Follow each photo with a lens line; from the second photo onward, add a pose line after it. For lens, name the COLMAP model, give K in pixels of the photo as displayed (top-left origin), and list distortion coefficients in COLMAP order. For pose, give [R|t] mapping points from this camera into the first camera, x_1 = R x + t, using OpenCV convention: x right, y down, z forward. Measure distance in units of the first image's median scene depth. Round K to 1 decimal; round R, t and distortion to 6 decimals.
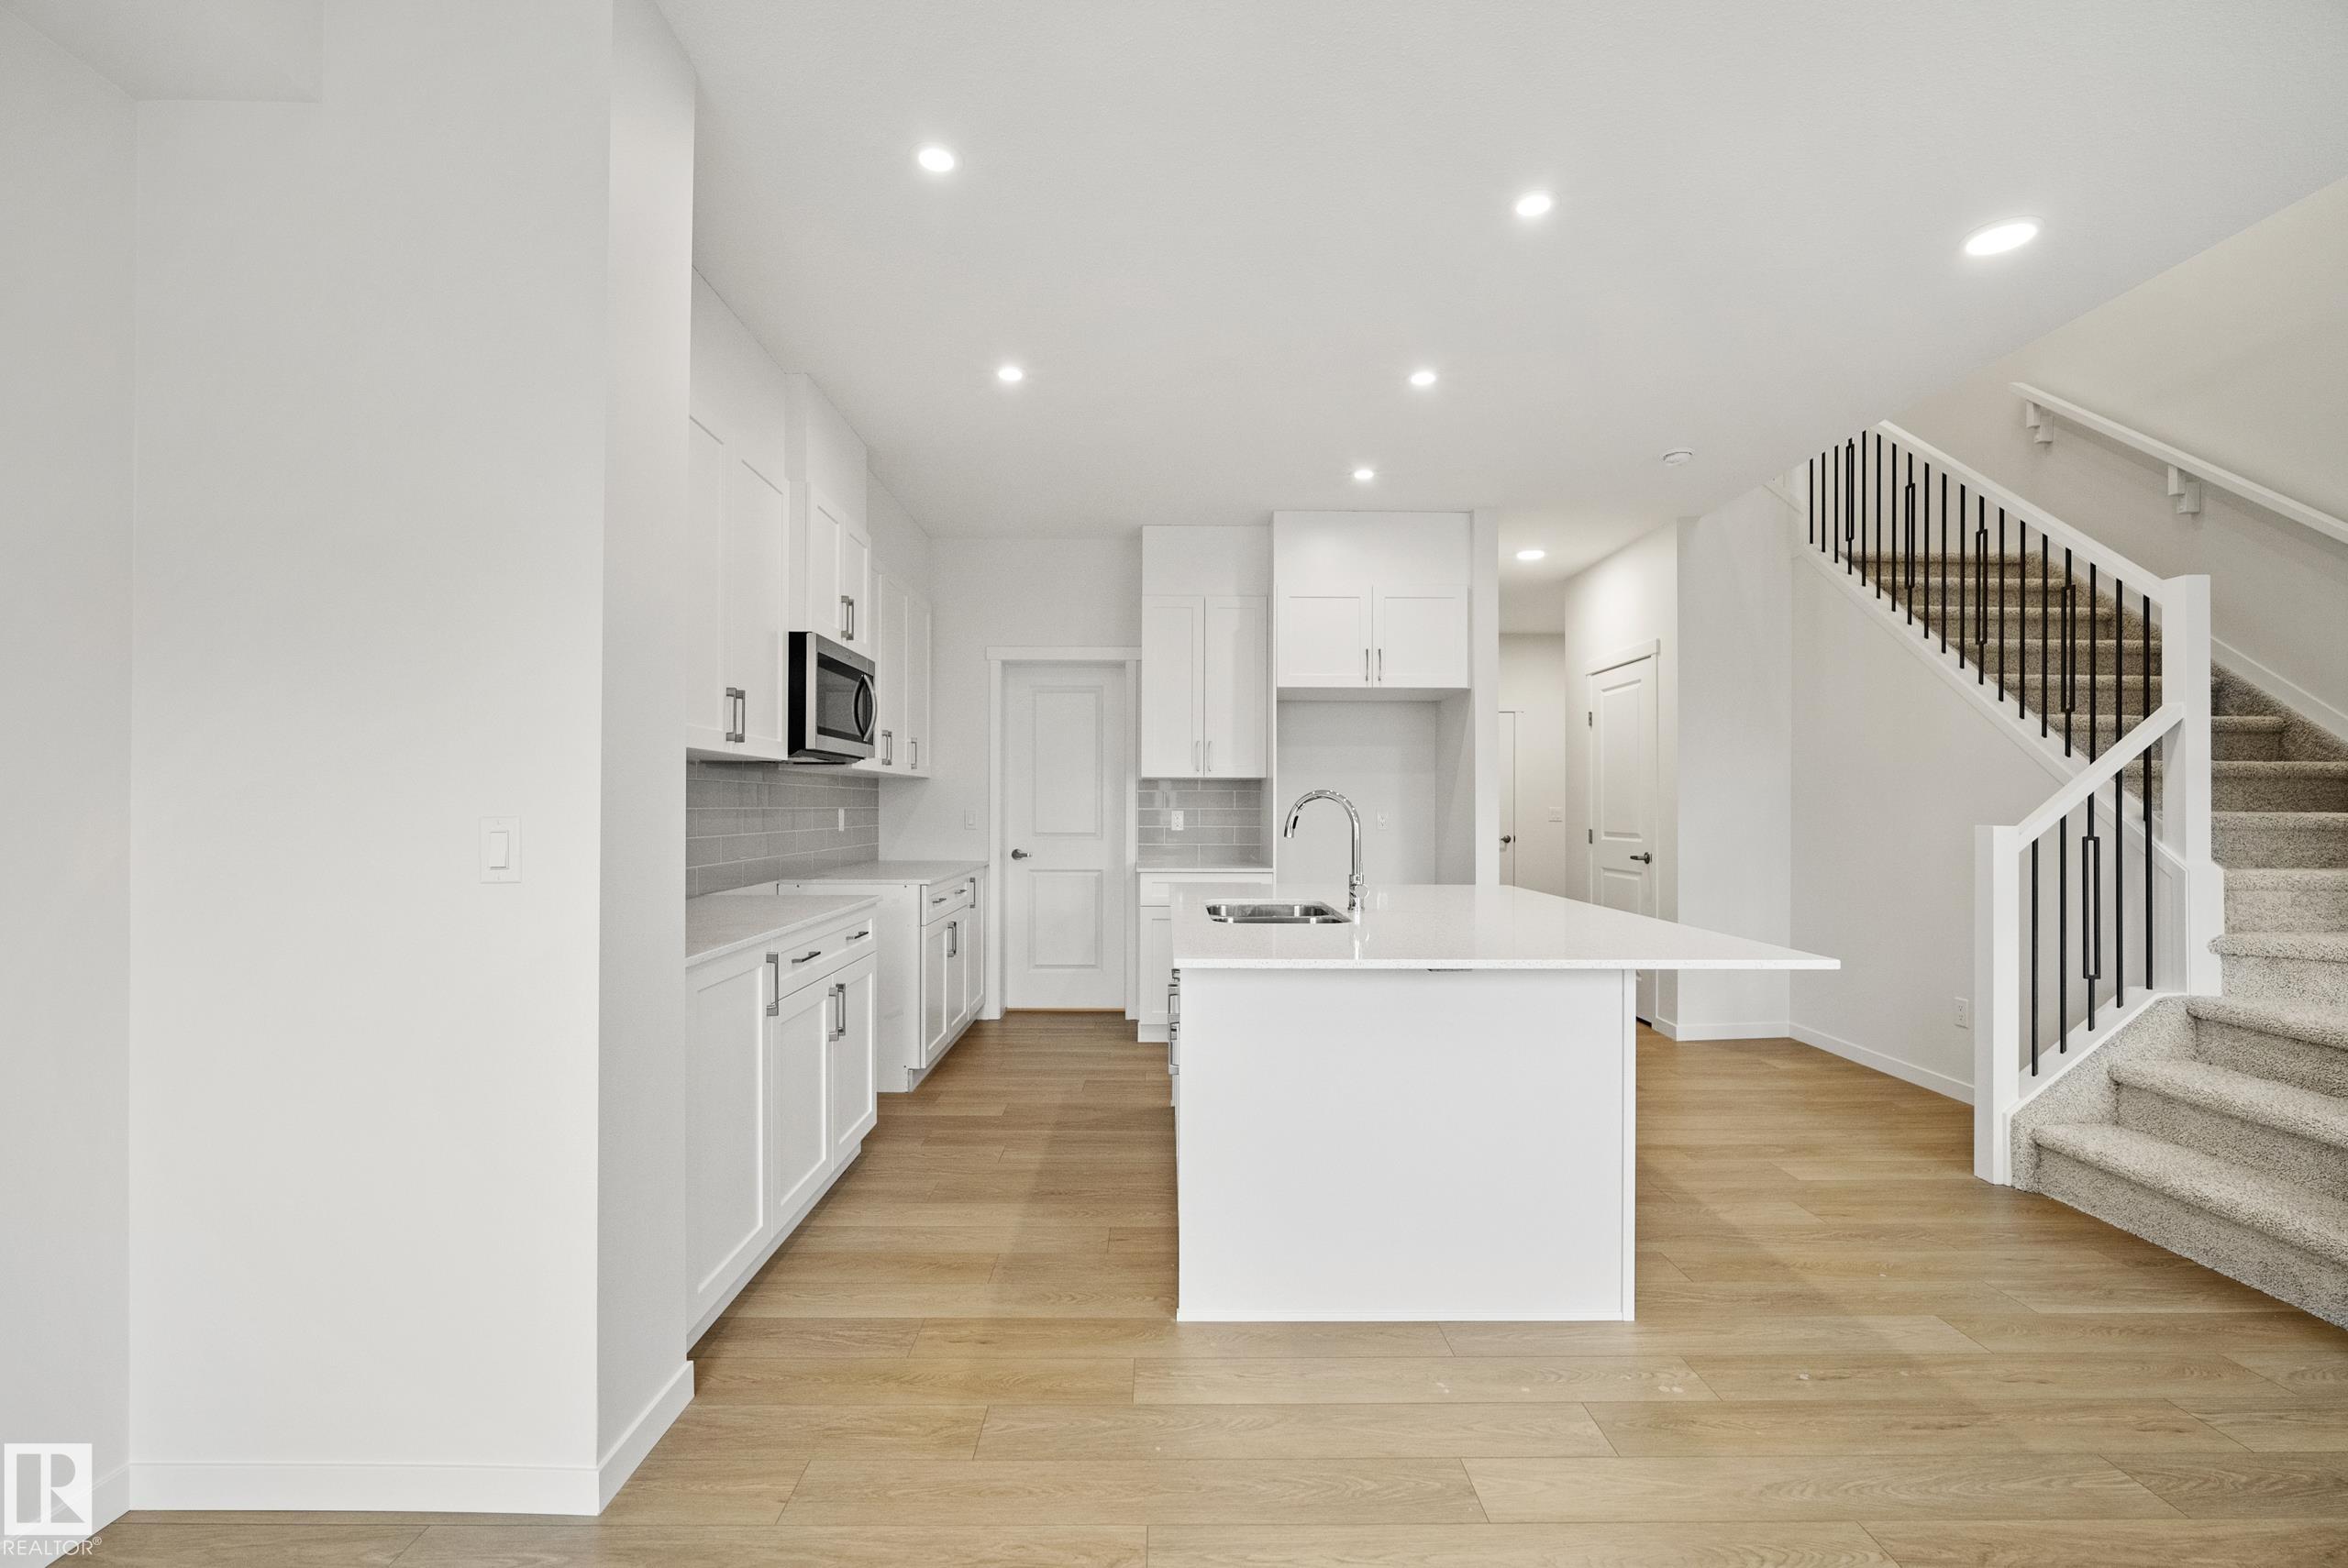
lens RADIAL K [[1053.7, 0, 1165.9], [0, 1053.7, 804.5], [0, 0, 1]] dist [-0.001536, -0.000119]
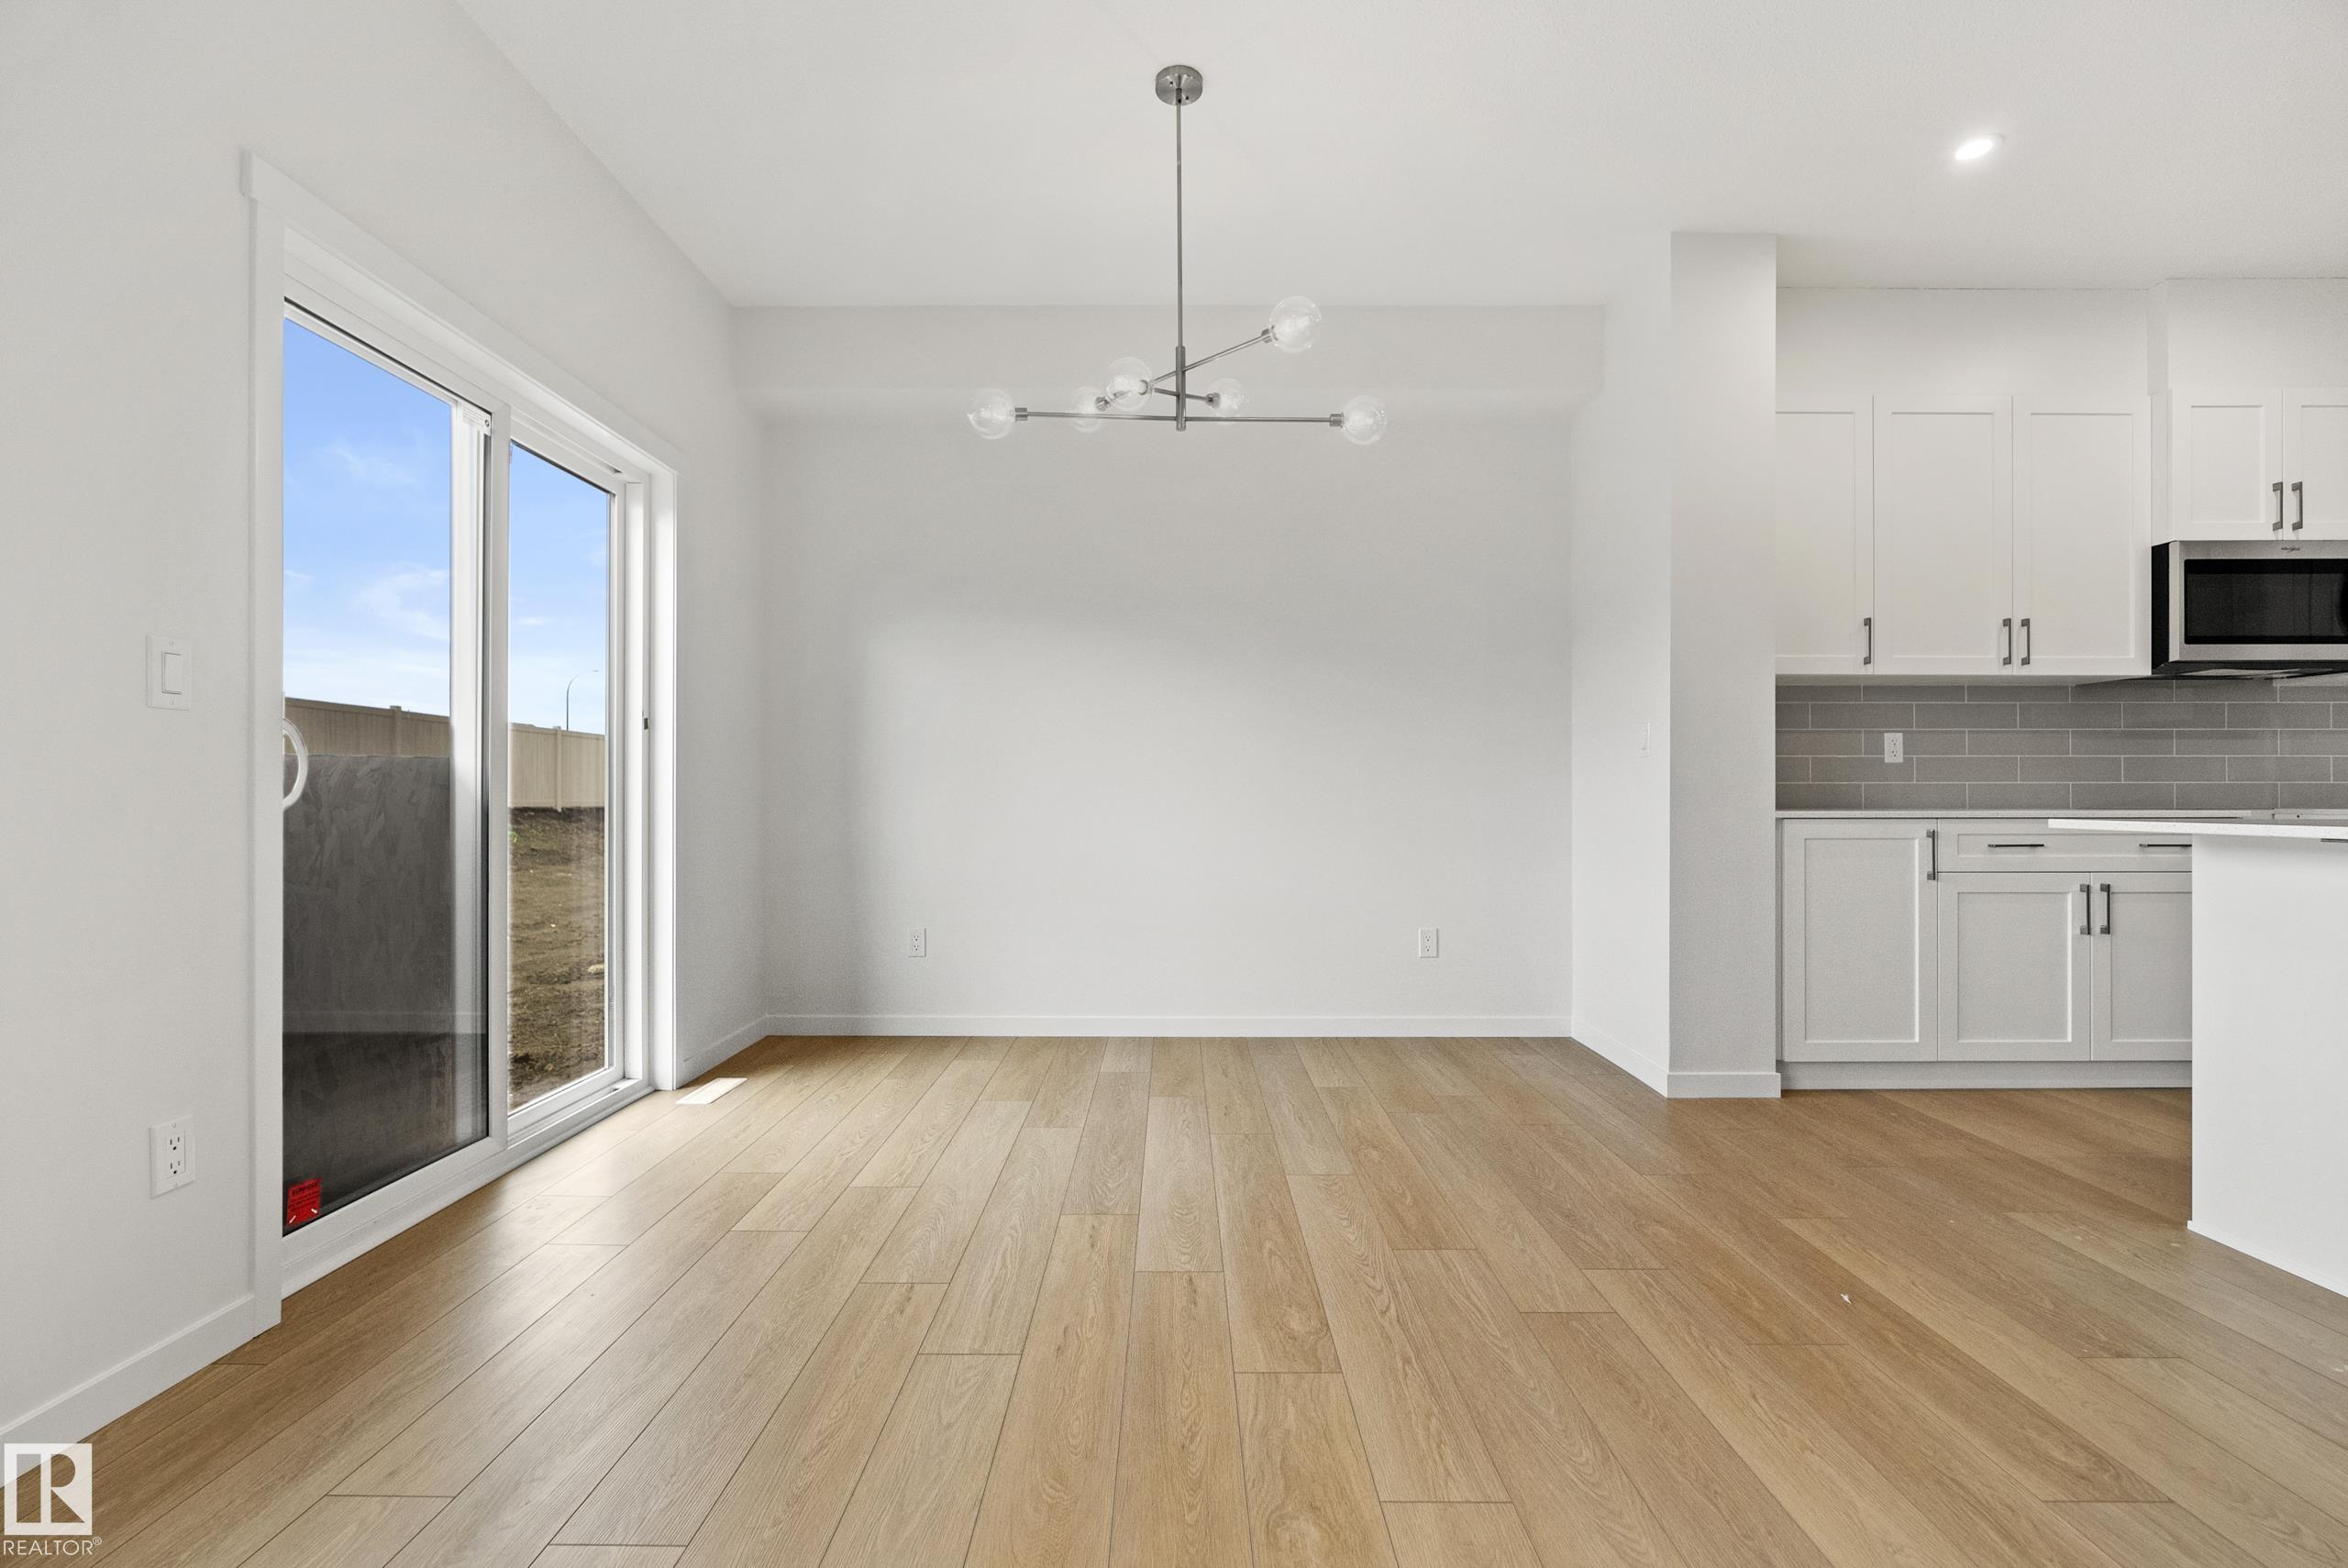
lens RADIAL K [[1022.4, 0, 1164.9], [0, 1022.4, 791.0], [0, 0, 1]] dist [-0.011887, 0.000534]
pose [[0.001073, 0.003998, -0.999991, 0.907903], [-0.000345, 0.999992, 0.003997, 0.098170], [0.999999, 0.000341, 0.001074, 0.090049]]
